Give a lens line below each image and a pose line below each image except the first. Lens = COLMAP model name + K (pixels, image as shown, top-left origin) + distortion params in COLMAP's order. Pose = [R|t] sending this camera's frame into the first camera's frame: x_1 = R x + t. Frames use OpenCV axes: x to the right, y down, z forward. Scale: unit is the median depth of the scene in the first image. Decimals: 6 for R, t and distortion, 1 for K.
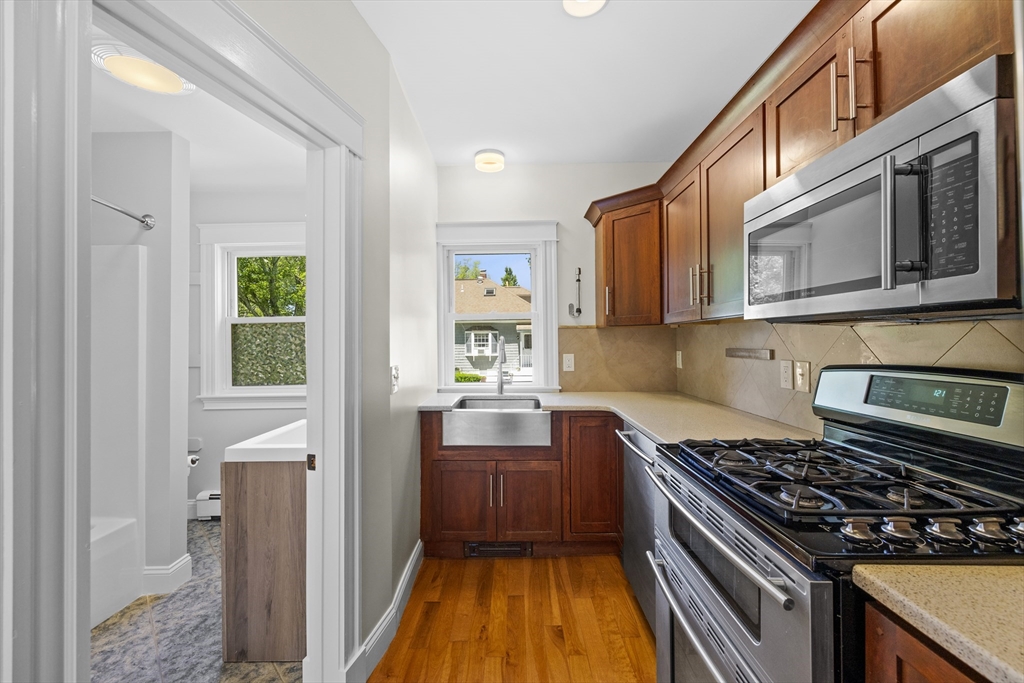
lens RADIAL K [[413.5, 0, 515.1], [0, 413.5, 336.5], [0, 0, 1]] dist [-0.002694, -0.000294]
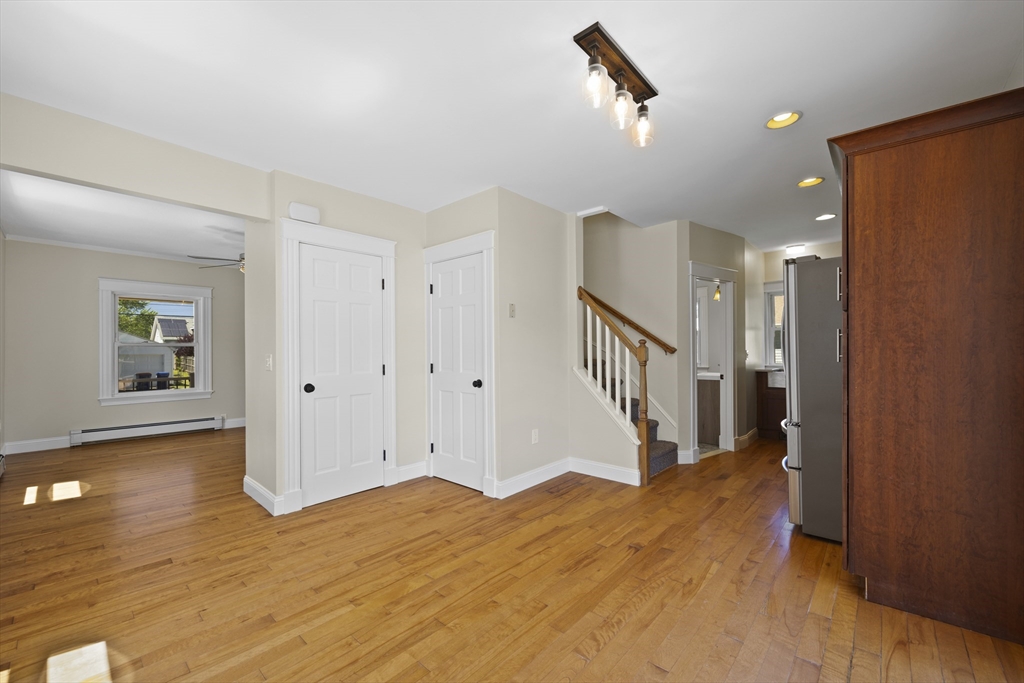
lens RADIAL K [[412.4, 0, 513.3], [0, 412.4, 346.7], [0, 0, 1]] dist [-0.002170, -0.000159]
pose [[0.743252, -0.002138, -0.669008, 0.304100], [0.009188, 0.999933, 0.007013, 0.010905], [0.668948, -0.011360, 0.743222, -1.639242]]
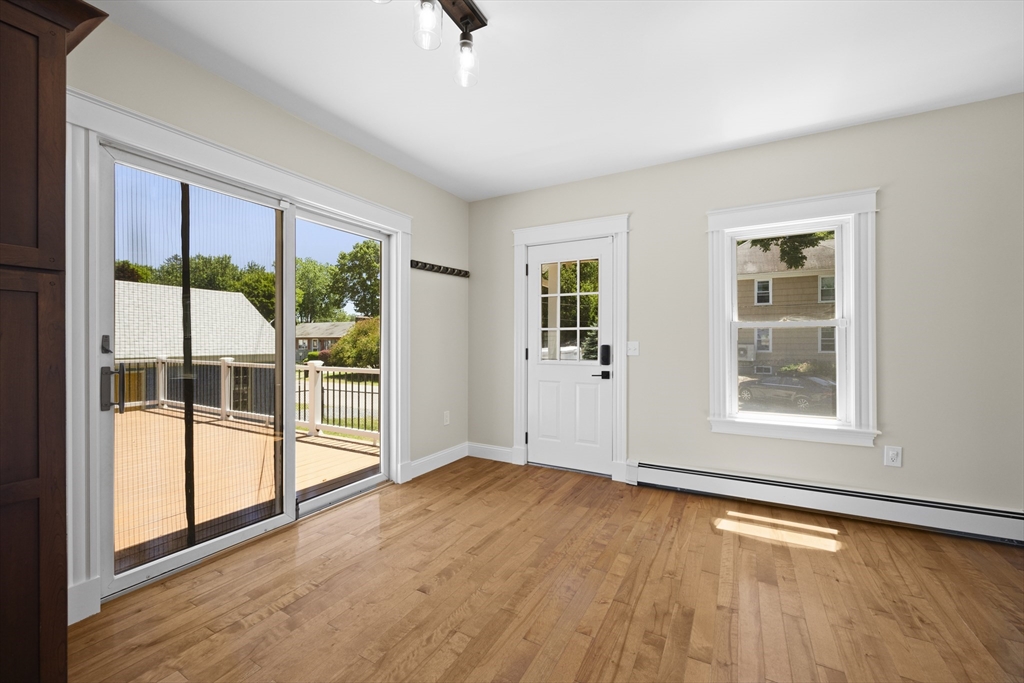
lens RADIAL K [[409.8, 0, 512.0], [0, 409.8, 341.5], [0, 0, 1]] dist [-0.001559, 0.000585]
pose [[-0.873608, 0.007554, 0.486572, -0.512312], [0.000829, 0.999901, -0.014035, 0.043973], [-0.486629, -0.011858, -0.873528, -0.379419]]
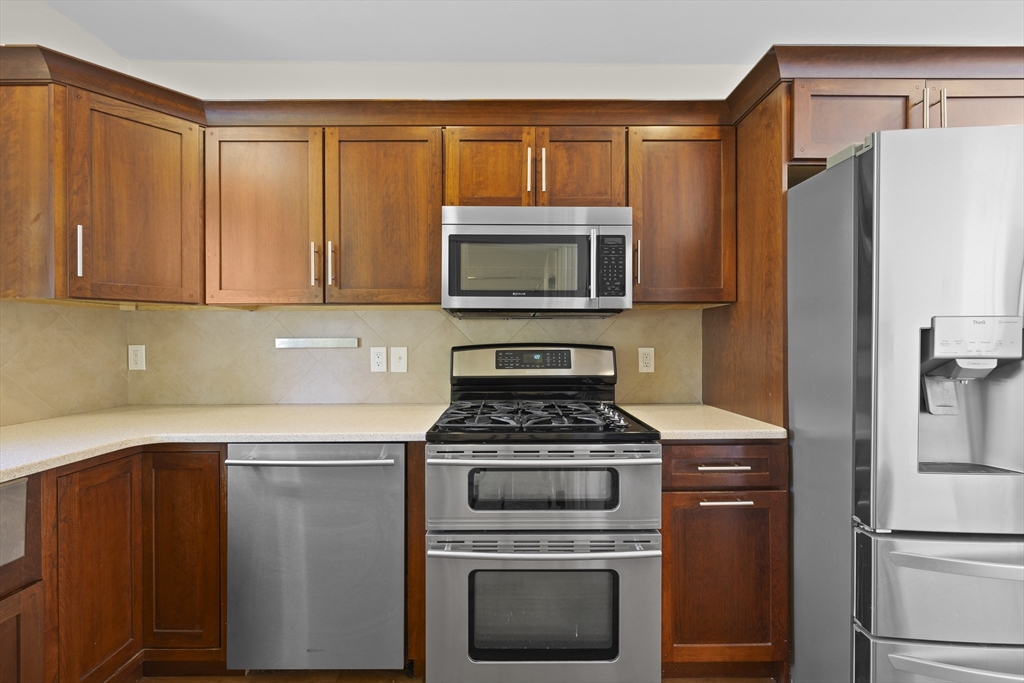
lens RADIAL K [[409.8, 0, 512.0], [0, 409.8, 341.5], [0, 0, 1]] dist [-0.001559, 0.000585]
pose [[0.000901, 0.002303, 0.999997, -0.350506], [-0.008471, 0.999961, -0.002295, 0.032086], [-0.999964, -0.008469, 0.000921, 0.482128]]
